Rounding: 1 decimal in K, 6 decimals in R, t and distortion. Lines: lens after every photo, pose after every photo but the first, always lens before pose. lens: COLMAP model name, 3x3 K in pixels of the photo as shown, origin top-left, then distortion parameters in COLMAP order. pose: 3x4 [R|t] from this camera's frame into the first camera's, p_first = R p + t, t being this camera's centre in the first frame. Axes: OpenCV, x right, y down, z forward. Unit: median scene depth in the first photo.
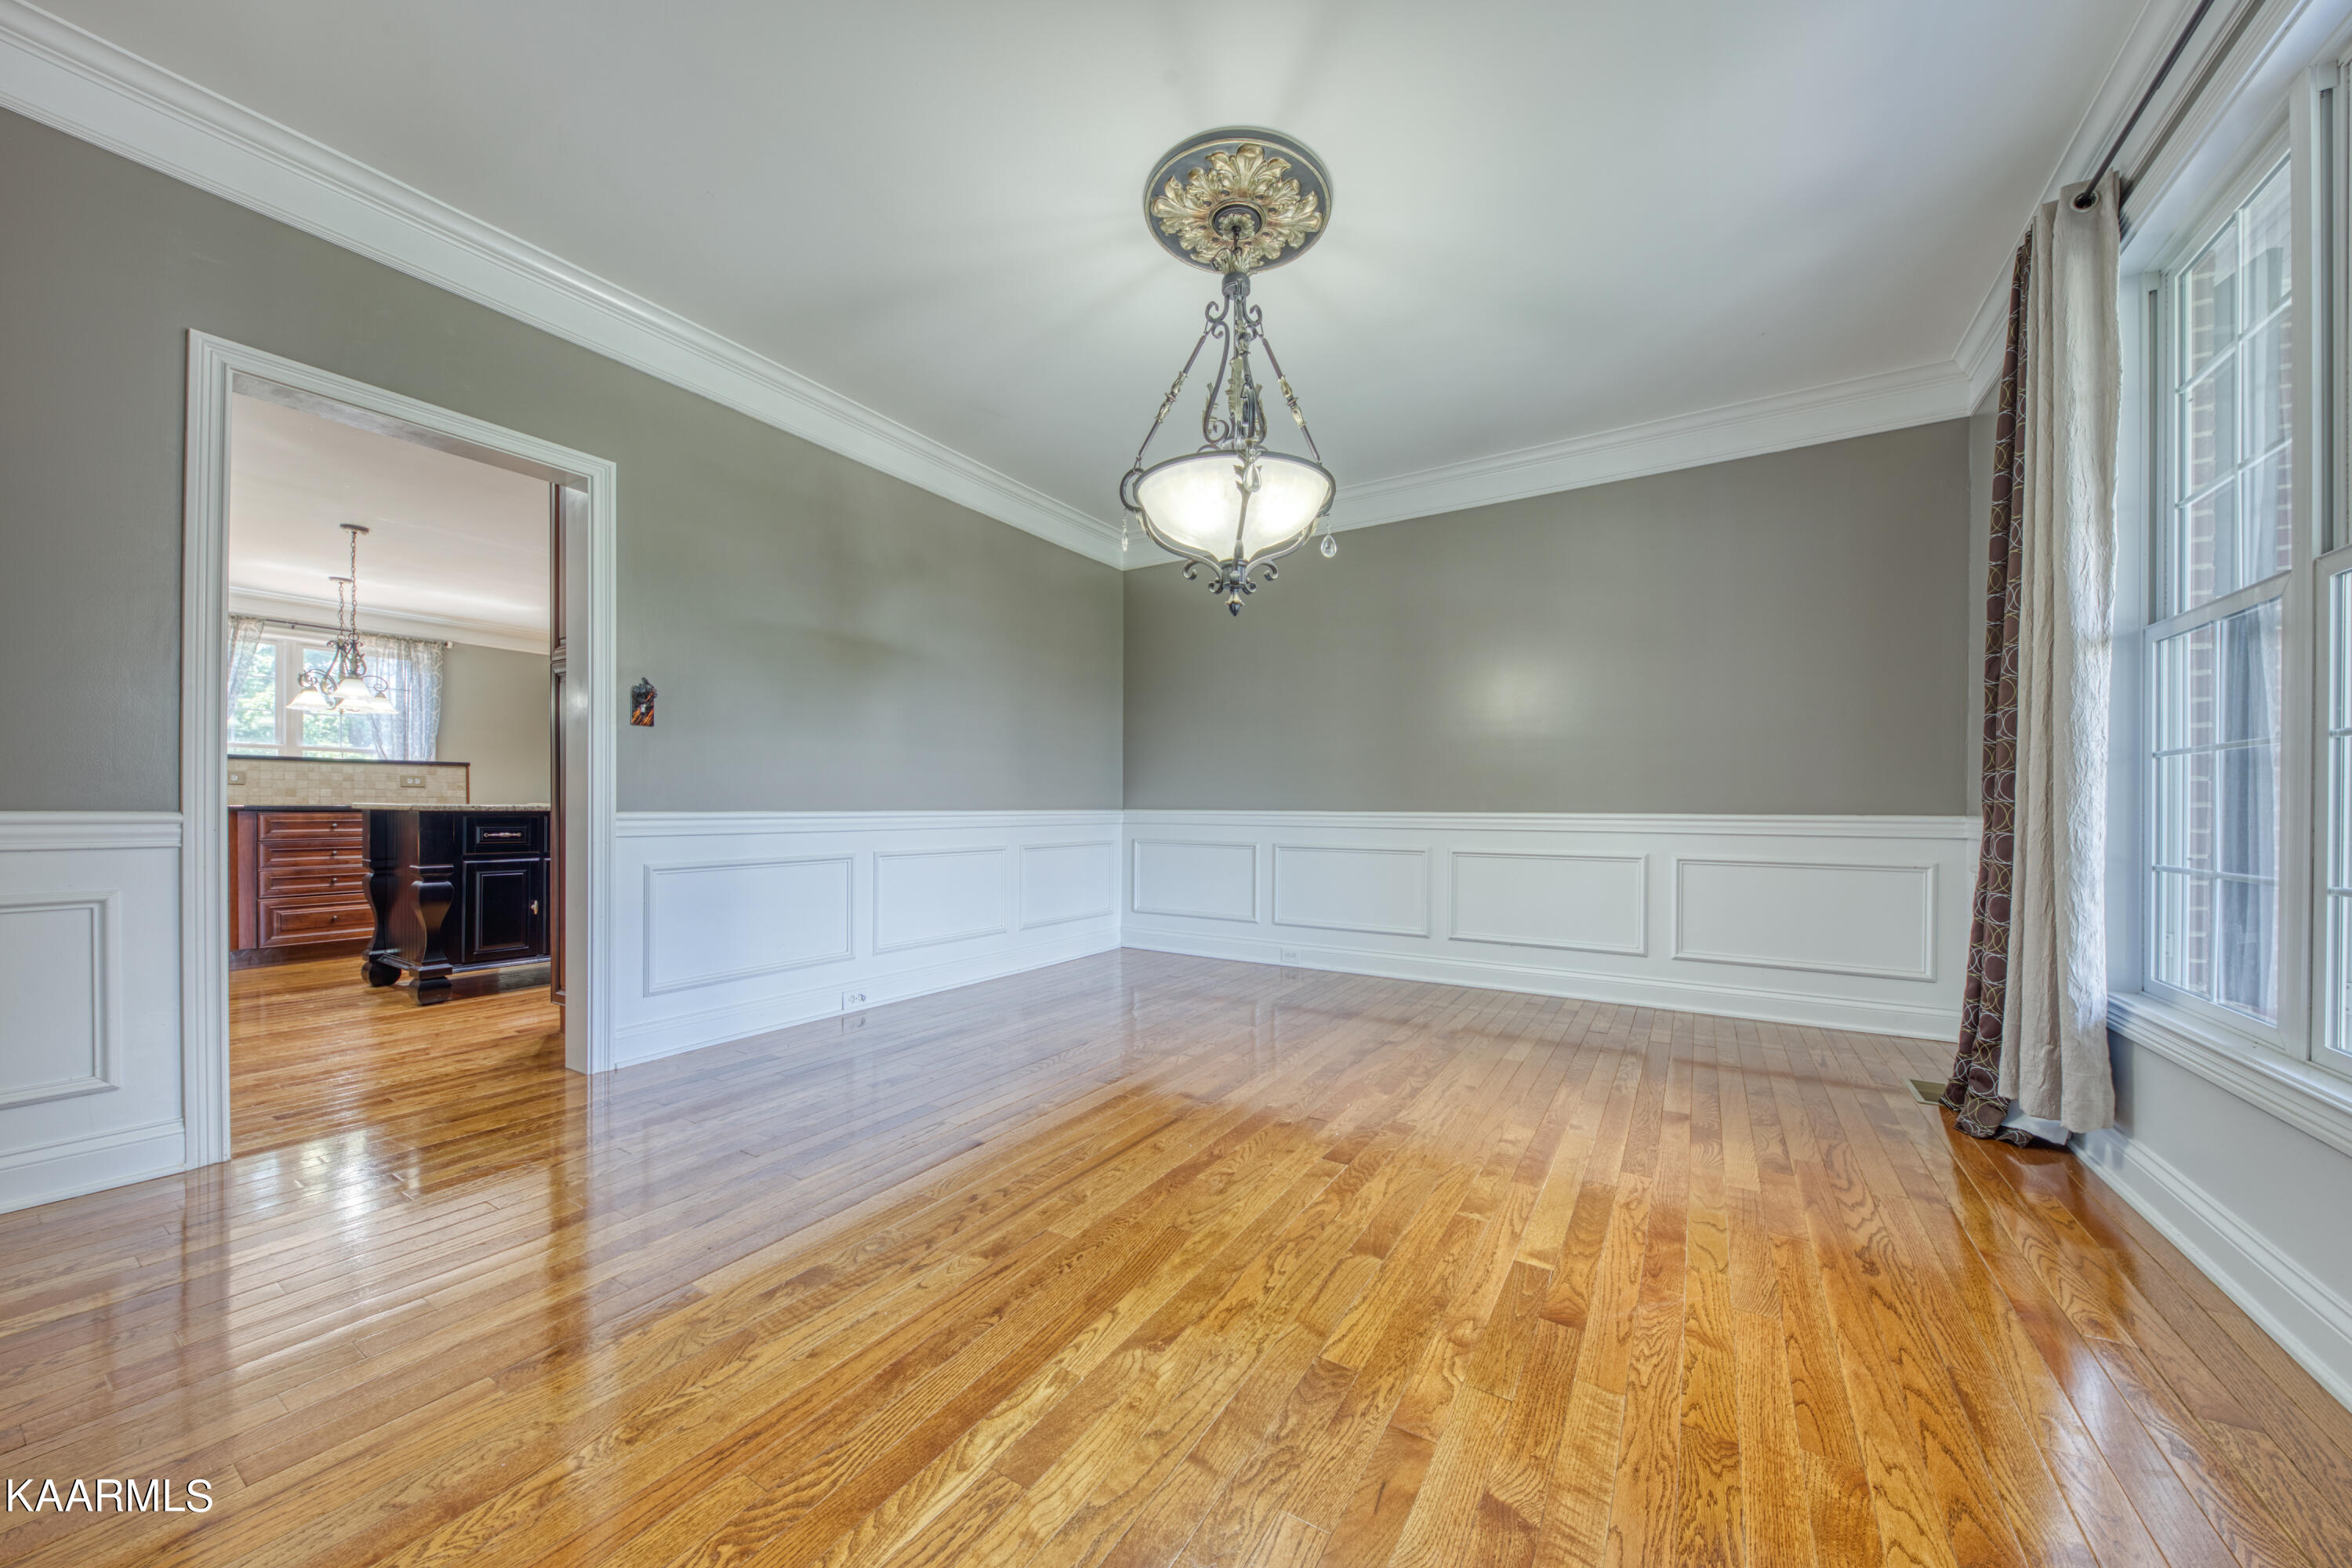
lens RADIAL K [[826.4, 0, 1201.9], [0, 826.4, 803.3], [0, 0, 1]] dist [-0.000329, -0.002598]
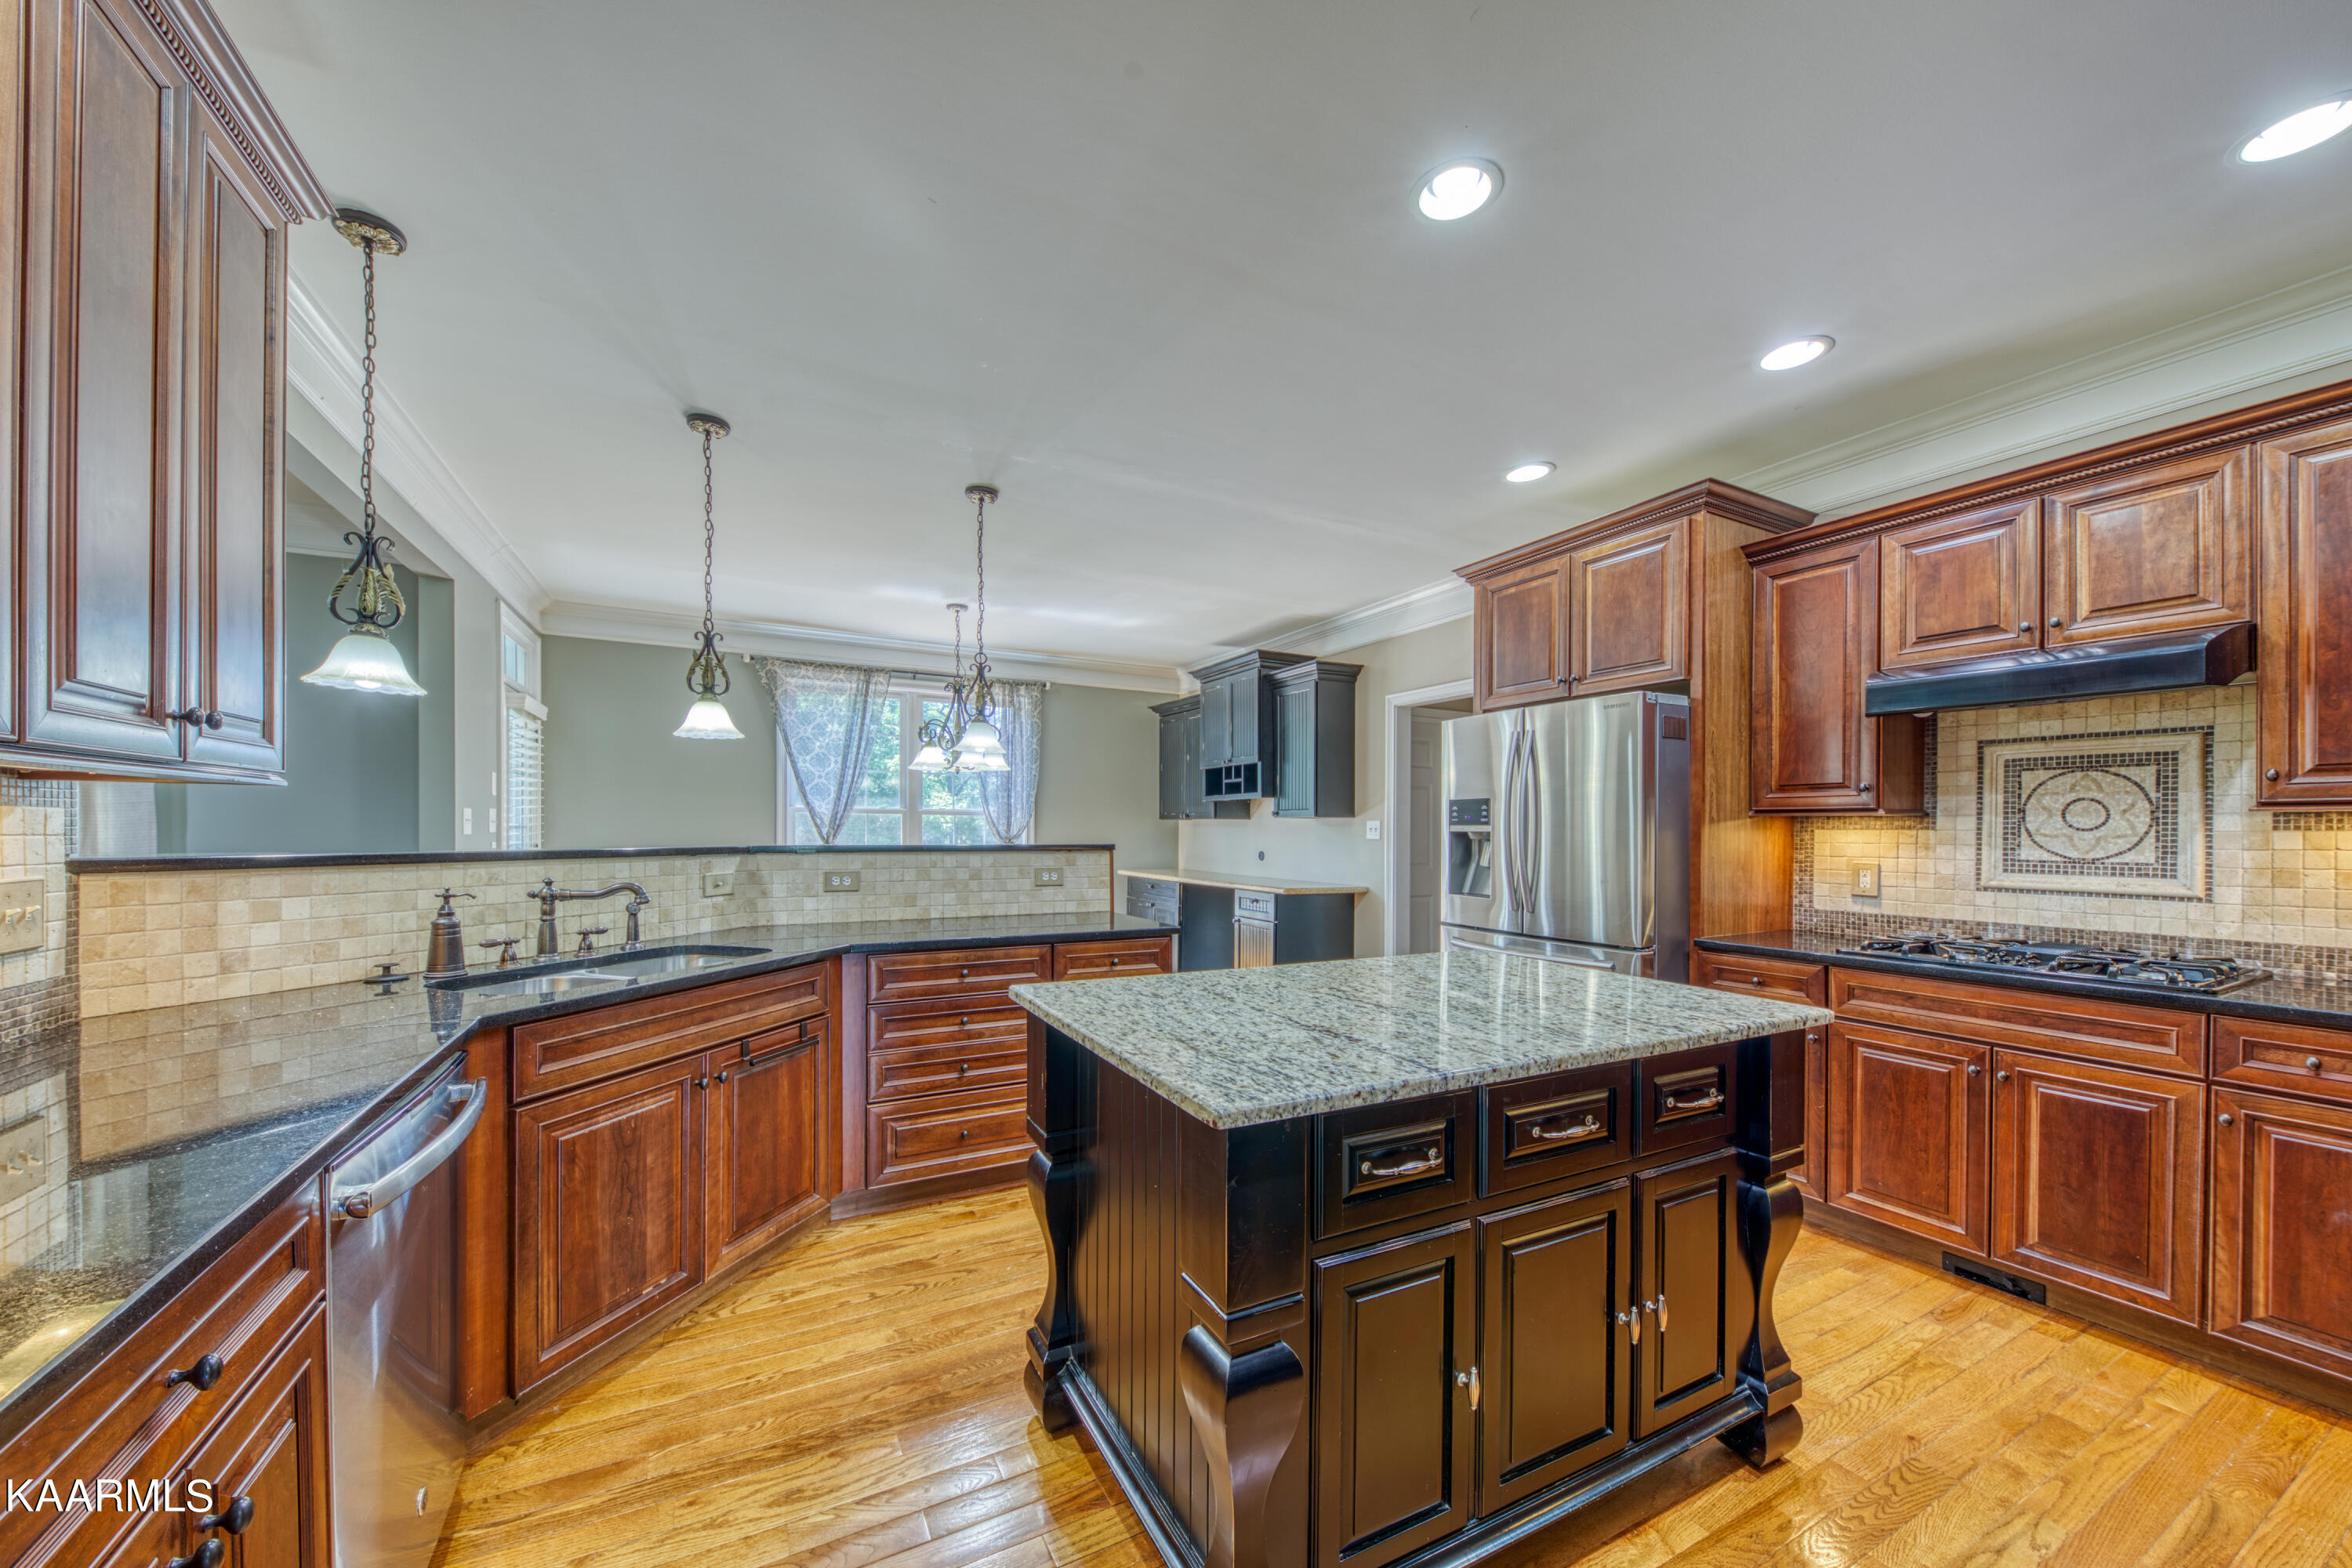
lens RADIAL K [[826.4, 0, 1202.4], [0, 826.4, 830.3], [0, 0, 1]] dist [-0.000329, -0.002598]
pose [[0.877607, 0.000070, -0.479381, -0.581354], [-0.003047, 0.999981, -0.005431, -0.063052], [0.479371, 0.006227, 0.877590, 0.527311]]
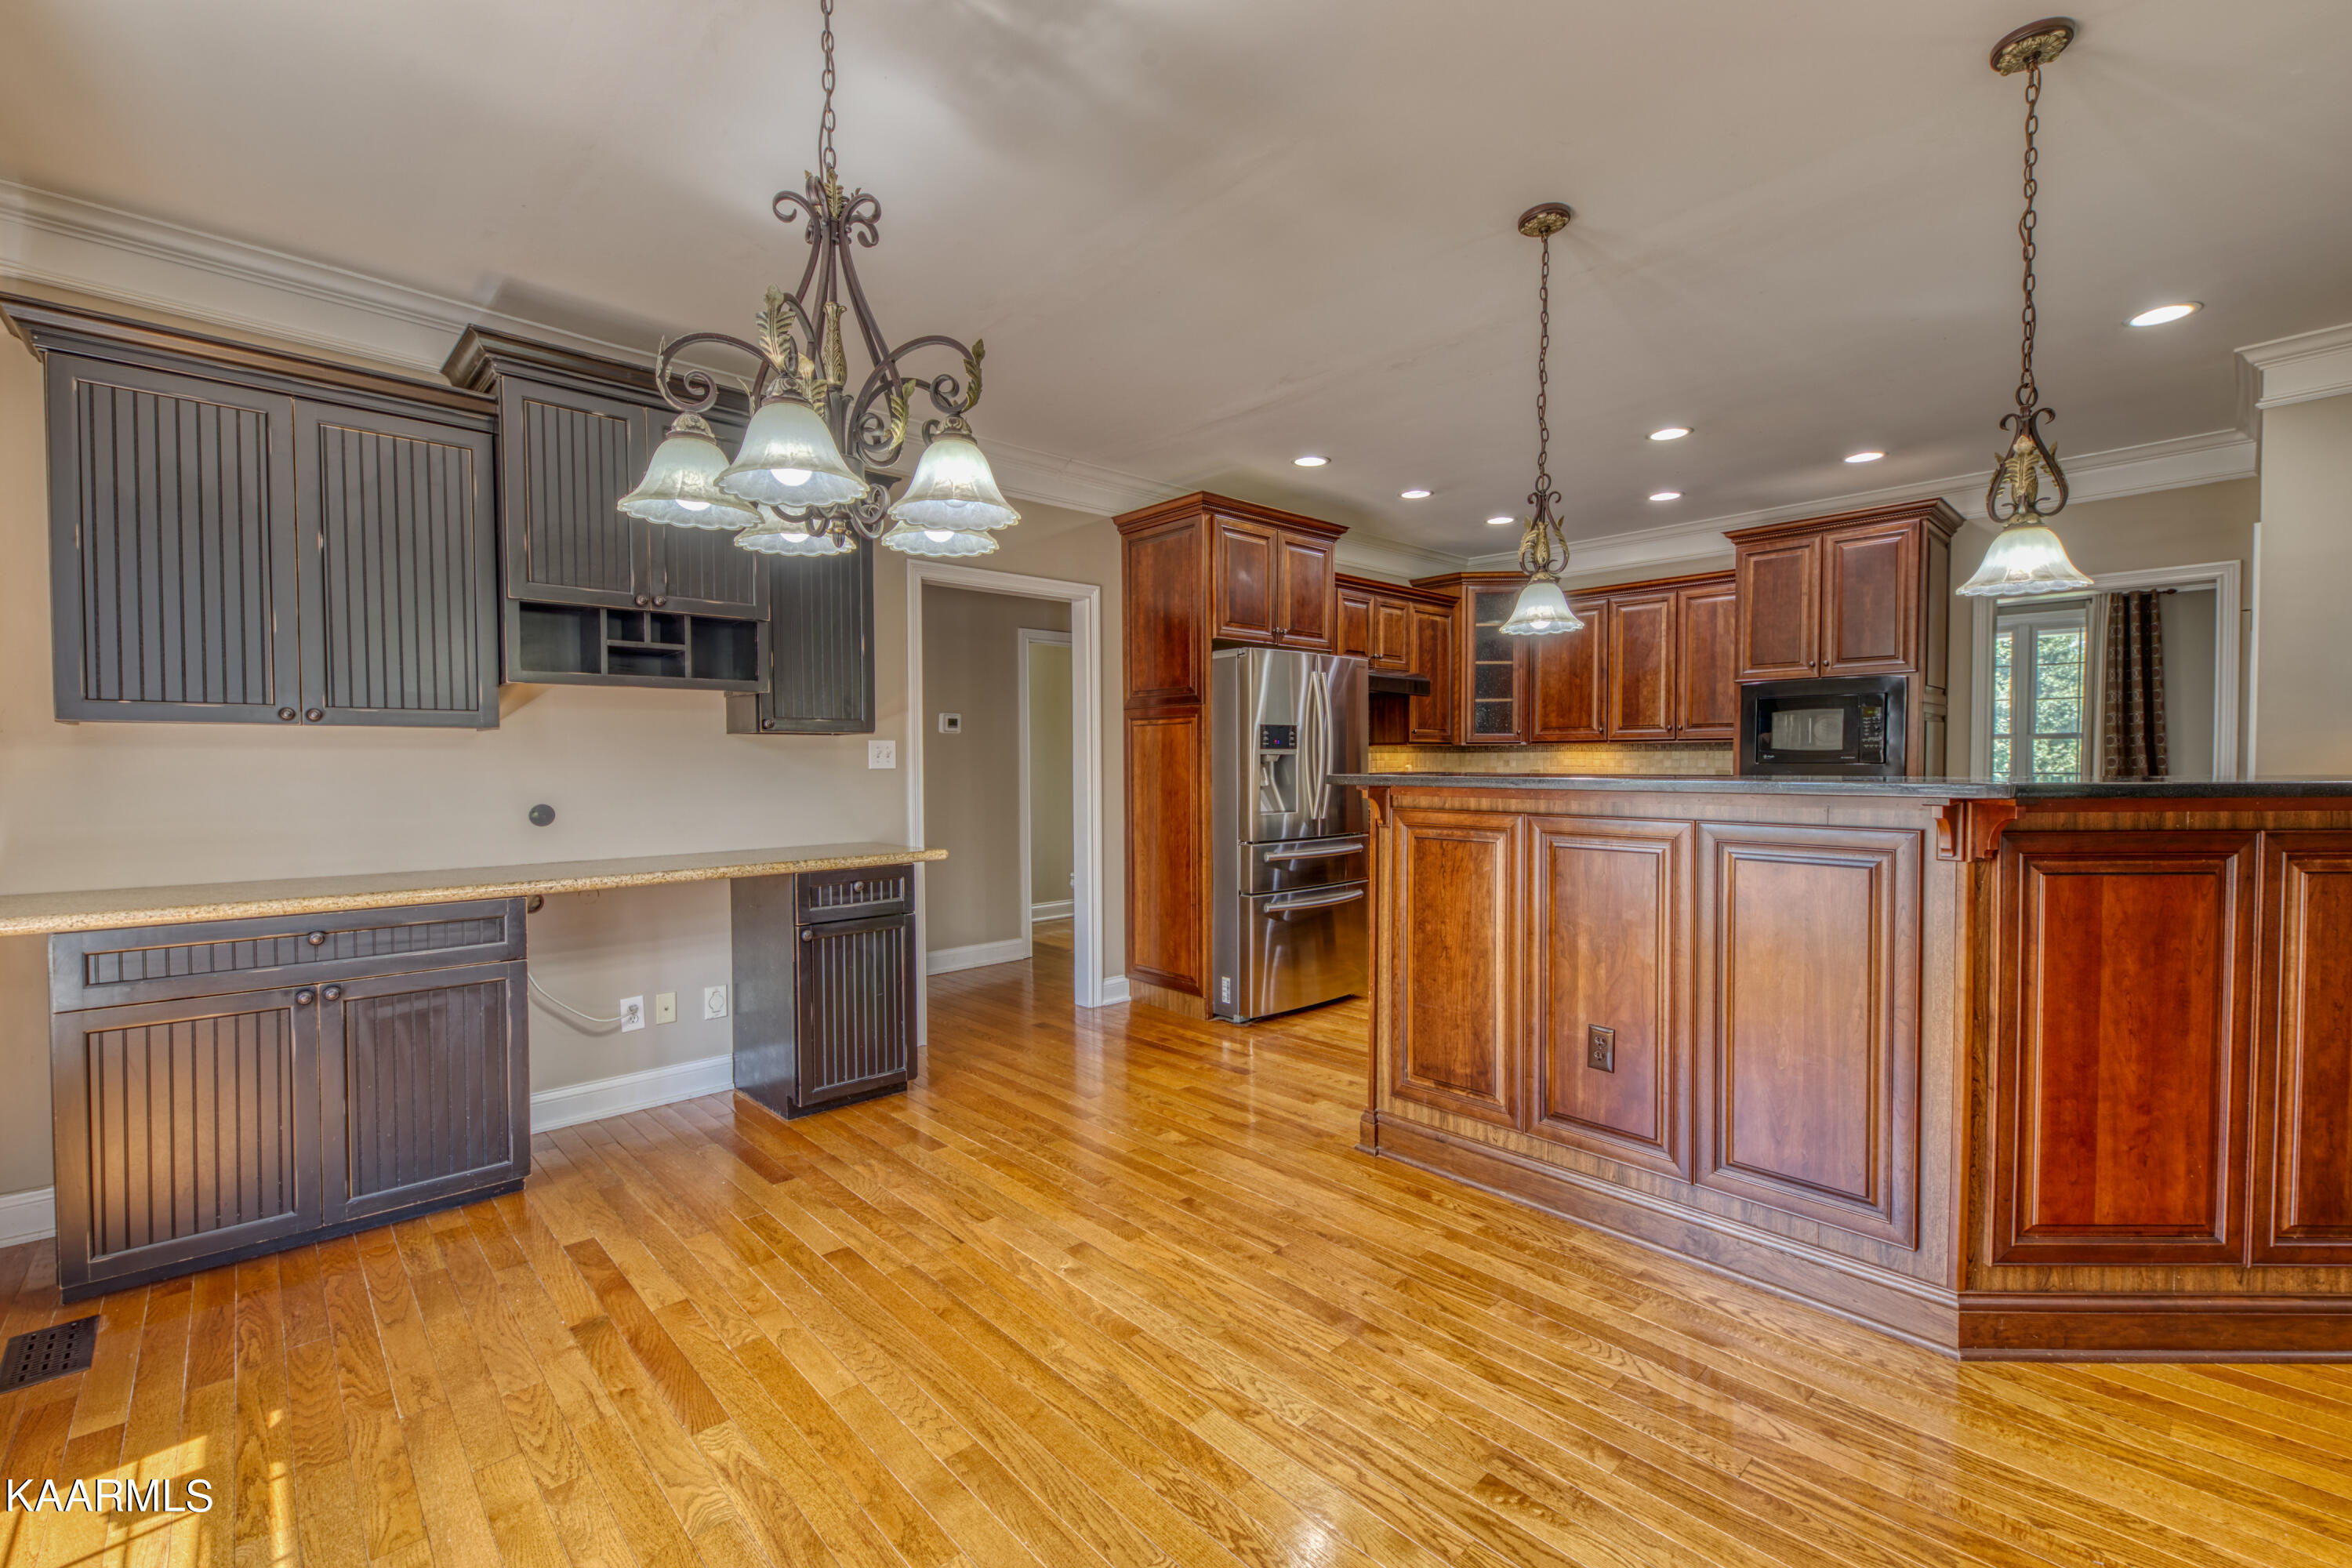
lens RADIAL K [[993.3, 0, 1171.5], [0, 993.3, 780.7], [0, 0, 1]] dist [0.001791, 0.000039]
pose [[0.274315, -0.027625, 0.961243, -1.656007], [0.007389, 0.999618, 0.026619, -0.067735], [-0.961611, -0.000199, 0.274415, 1.096589]]
